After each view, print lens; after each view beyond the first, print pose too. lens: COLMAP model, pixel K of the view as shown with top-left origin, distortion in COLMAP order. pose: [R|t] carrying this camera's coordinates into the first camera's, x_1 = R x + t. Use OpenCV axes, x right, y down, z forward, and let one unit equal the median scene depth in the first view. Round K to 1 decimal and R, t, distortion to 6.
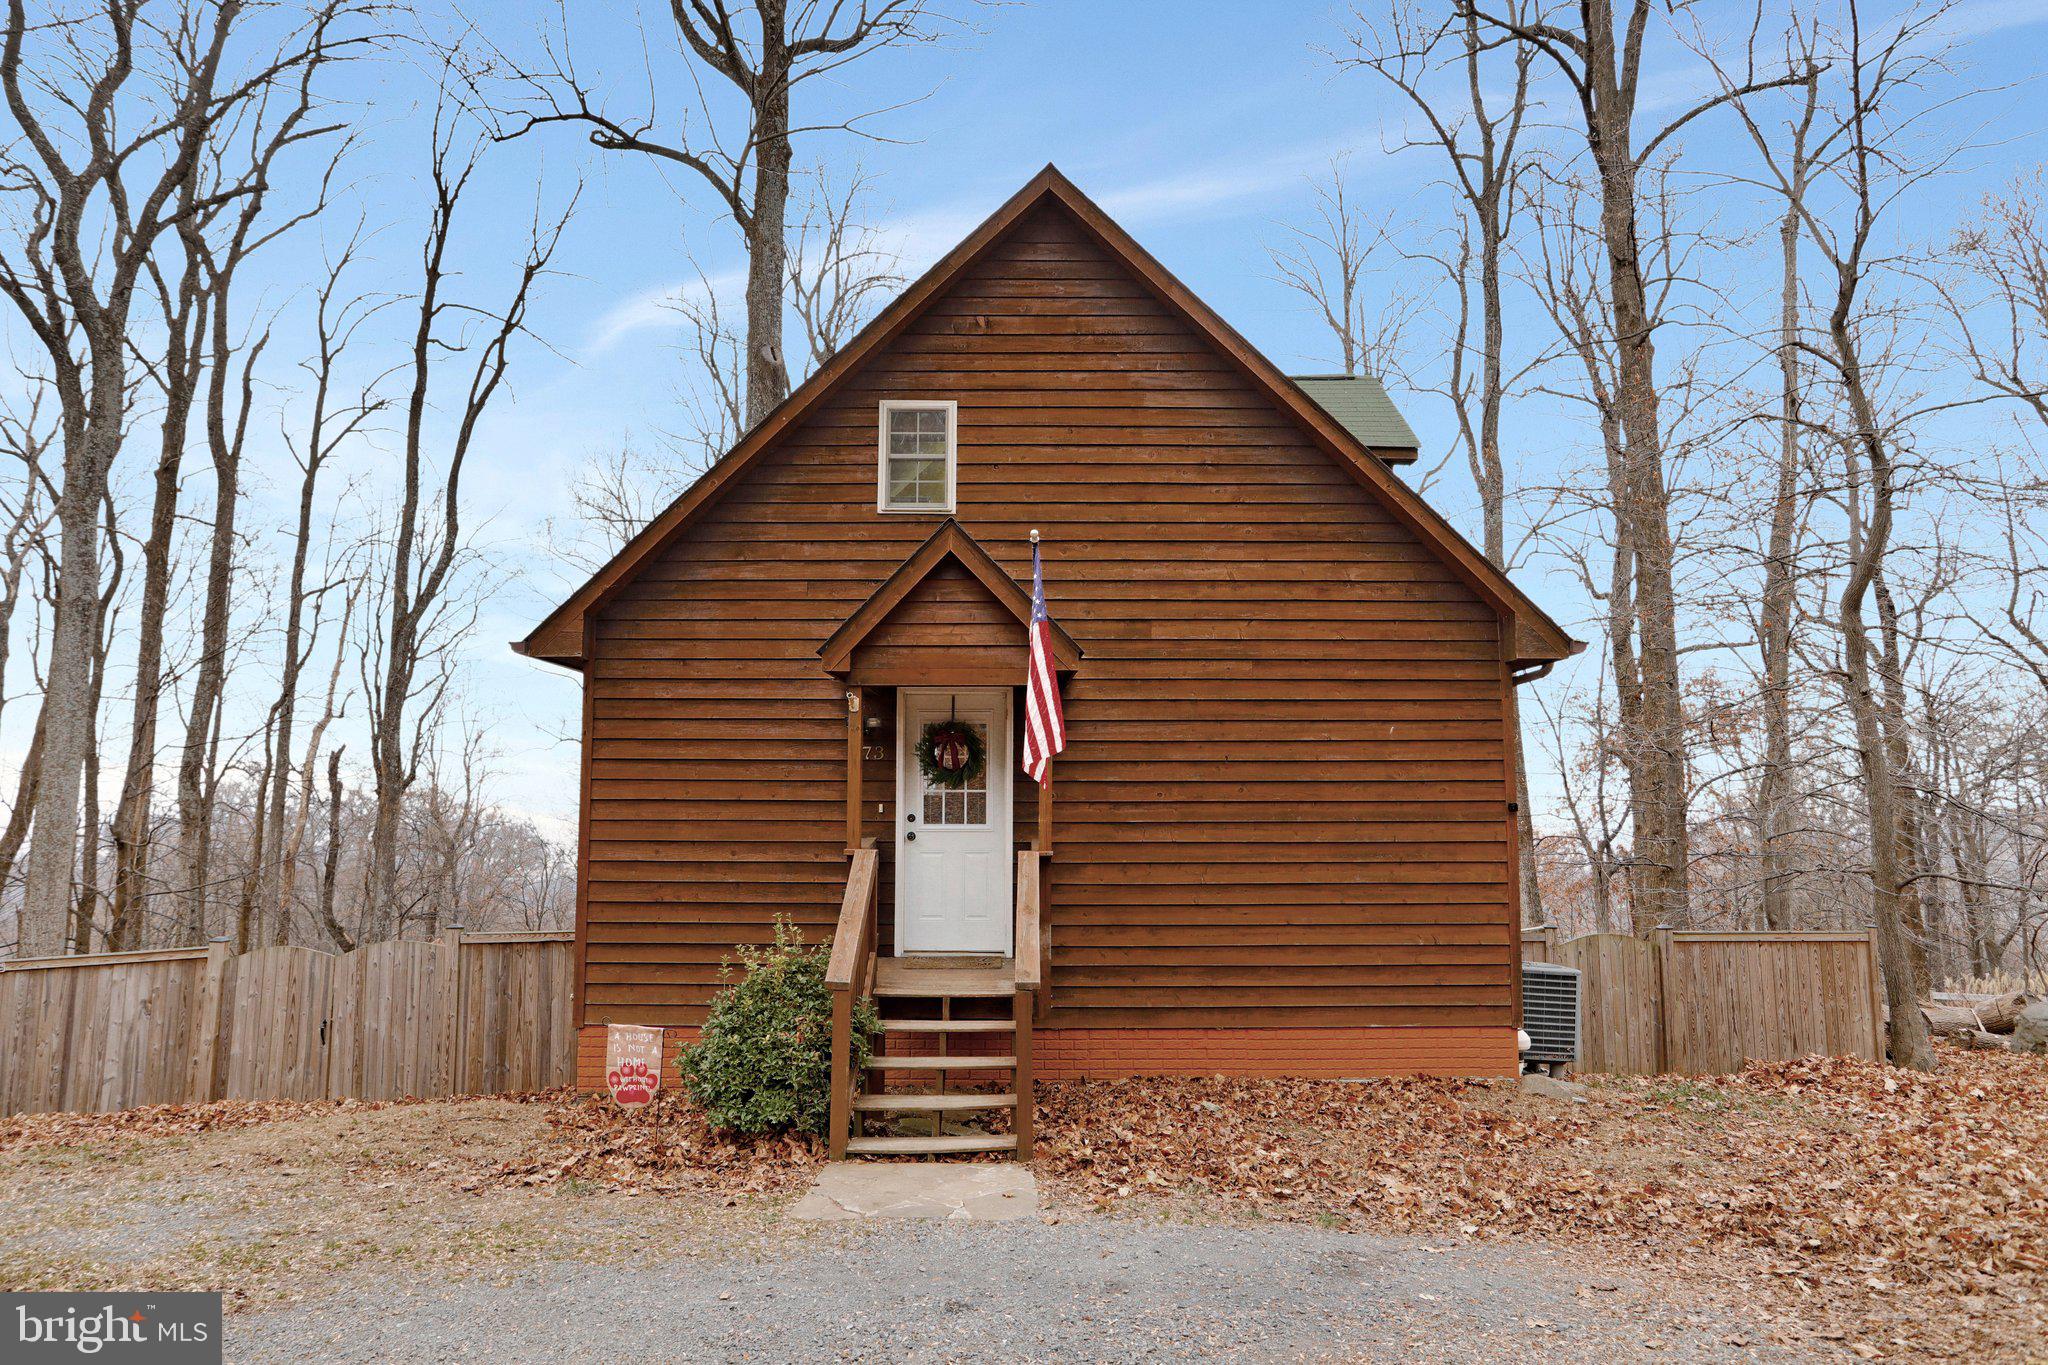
lens RADIAL K [[1235.0, 0, 1024.0], [0, 1235.0, 682.5], [0, 0, 1]] dist [-0.033514, 0.002467]
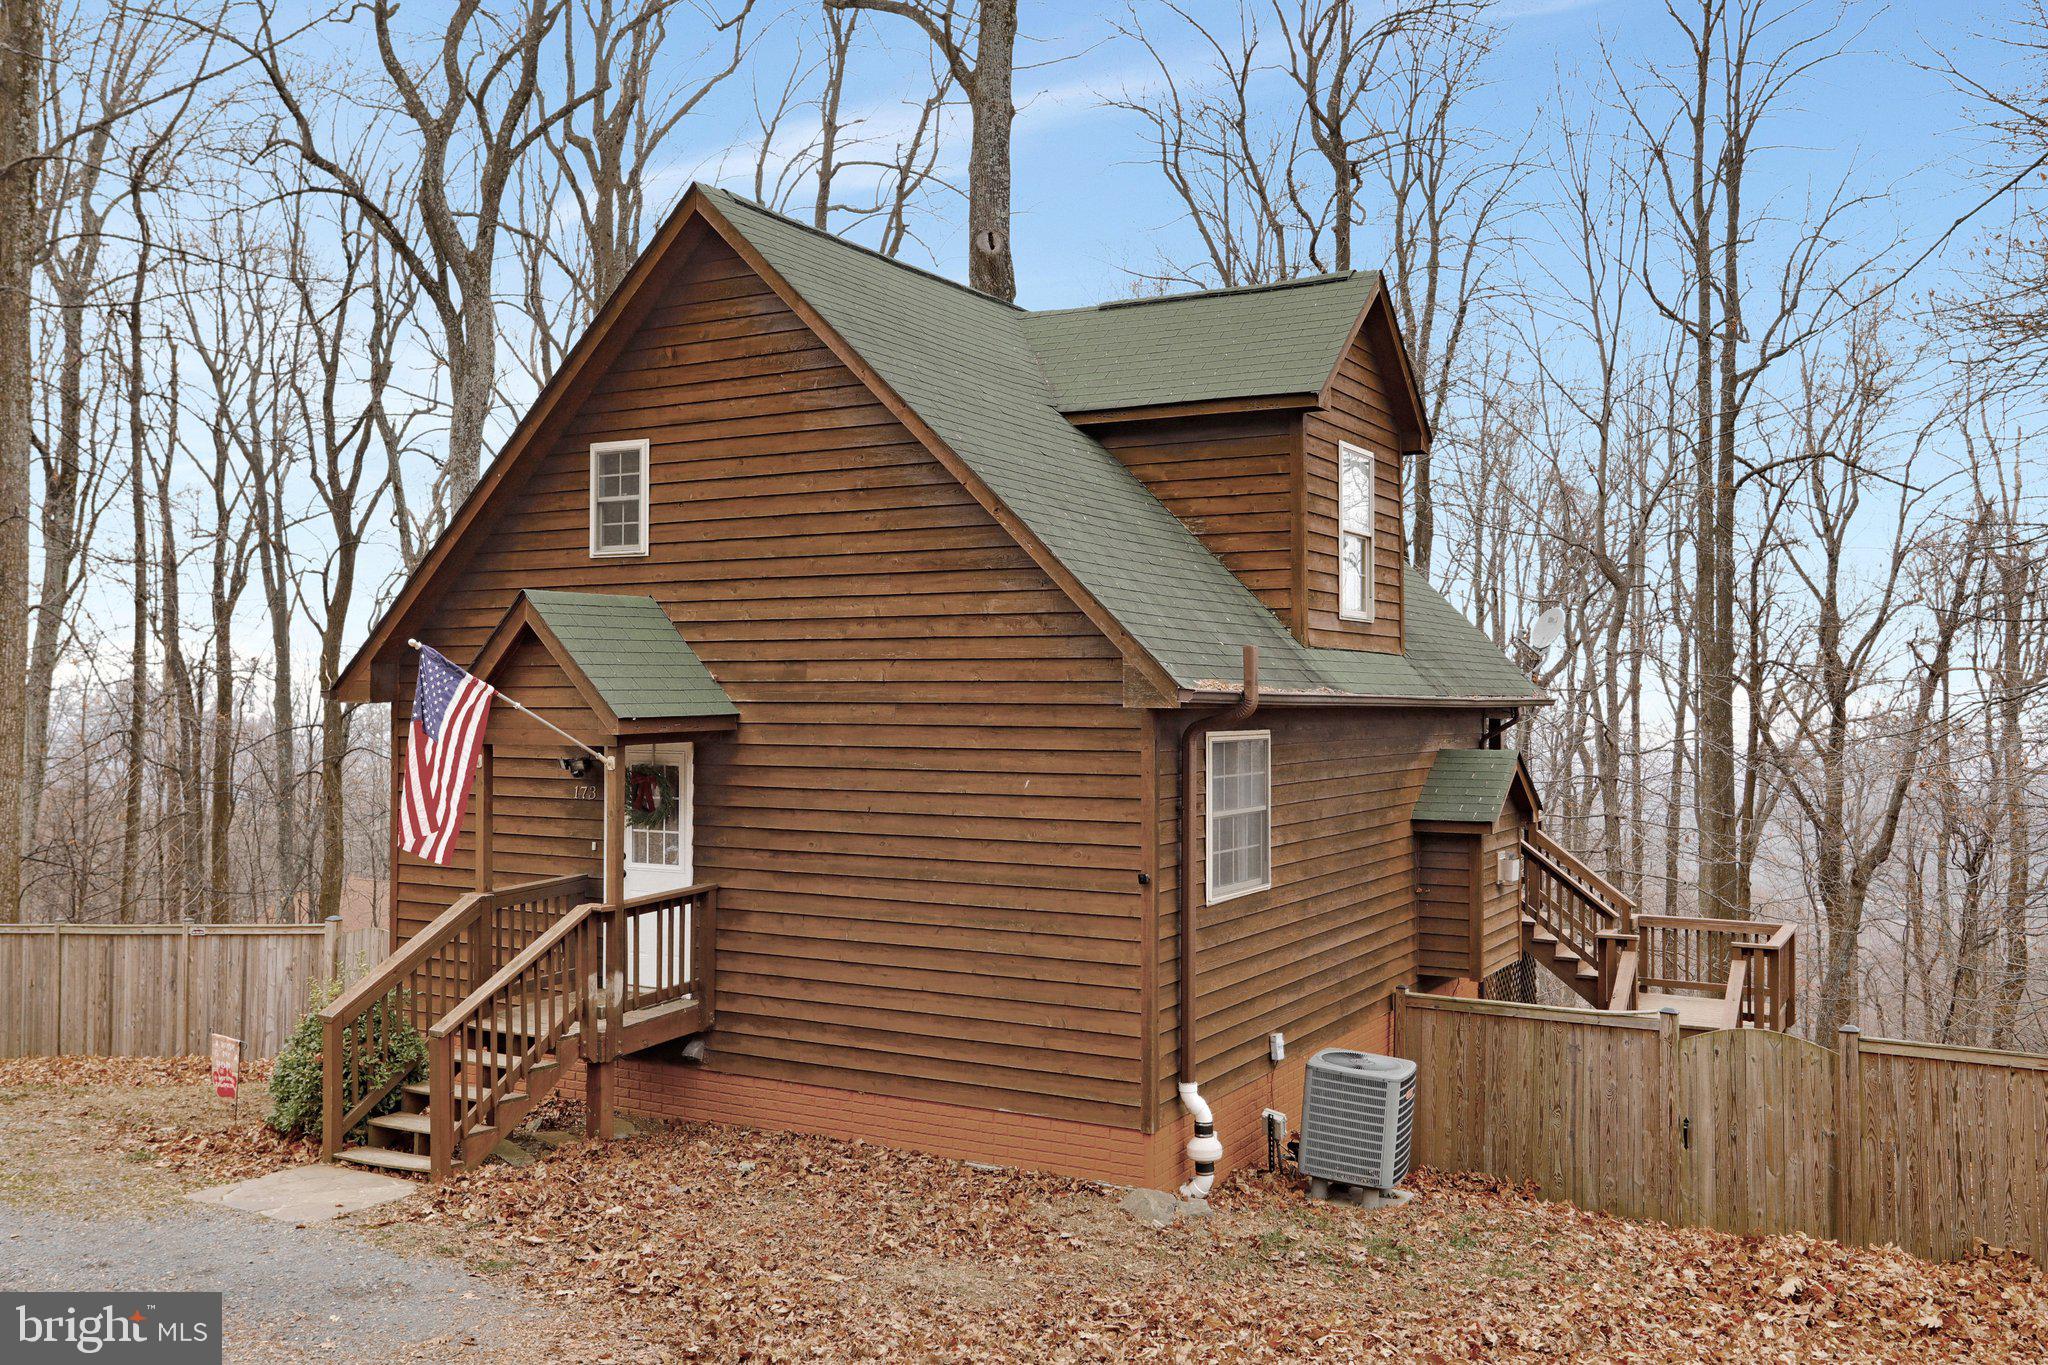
lens RADIAL K [[1761.5, 0, 1024.0], [0, 1761.5, 682.5], [0, 0, 1]] dist [-0.002902, 0.001518]
pose [[0.864133, -0.002312, -0.503258, 0.920316], [0.045266, 0.996293, 0.073148, -0.124585], [0.501224, -0.085990, 0.861035, -0.082019]]
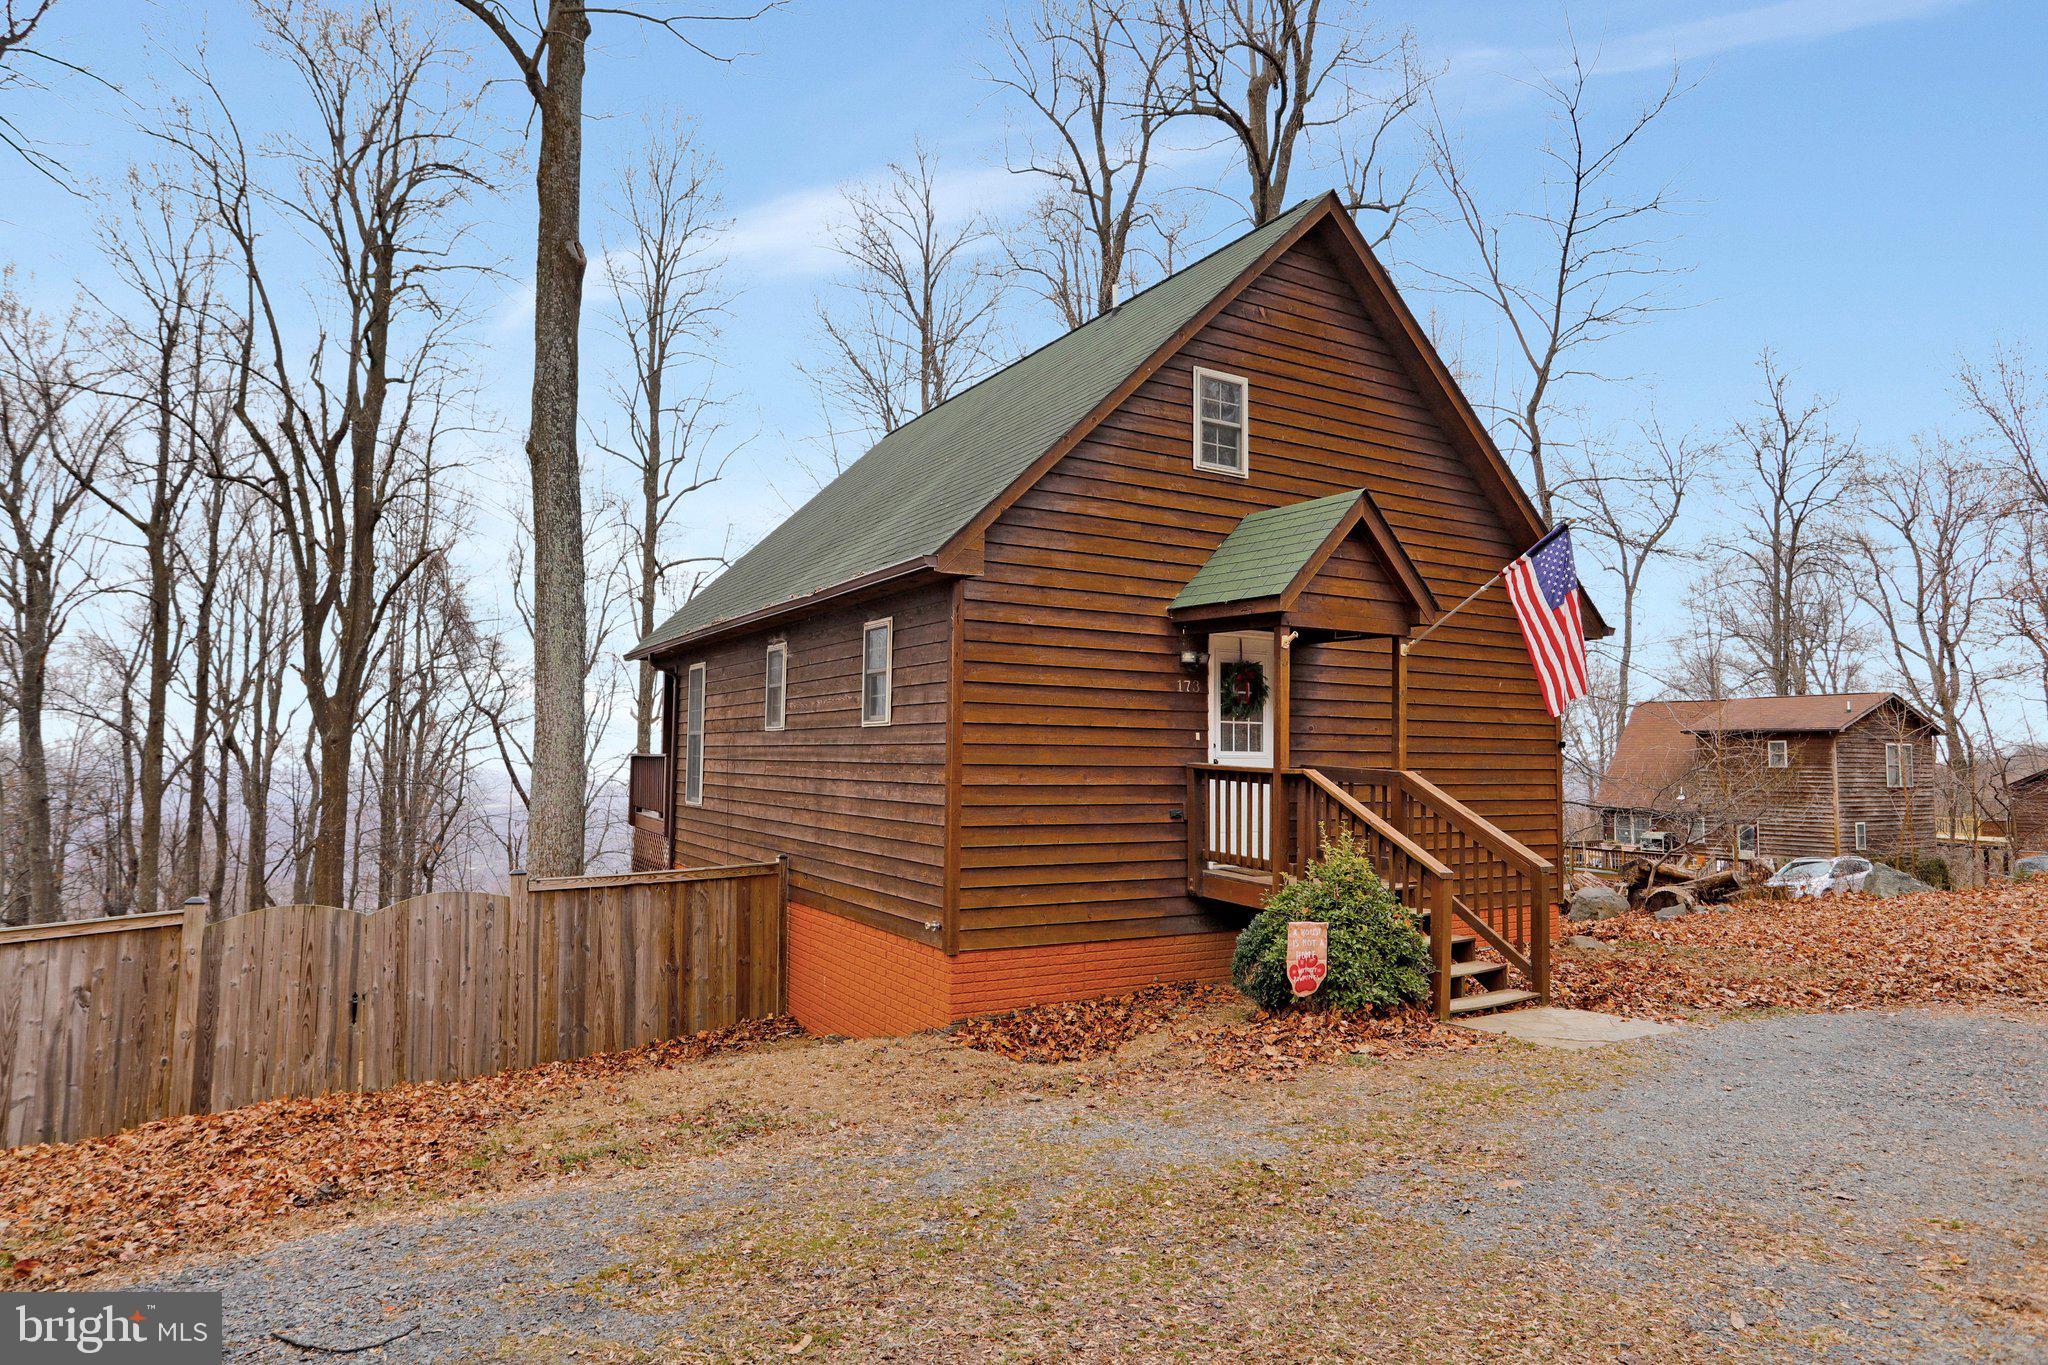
lens RADIAL K [[1188.1, 0, 1048.6], [0, 1188.1, 680.1], [0, 0, 1]] dist [-0.040644, 0.002304]
pose [[0.862659, 0.042395, 0.504007, -0.751140], [-0.057962, 0.998202, 0.015243, 0.041642], [-0.502454, -0.042362, 0.863565, 0.144930]]
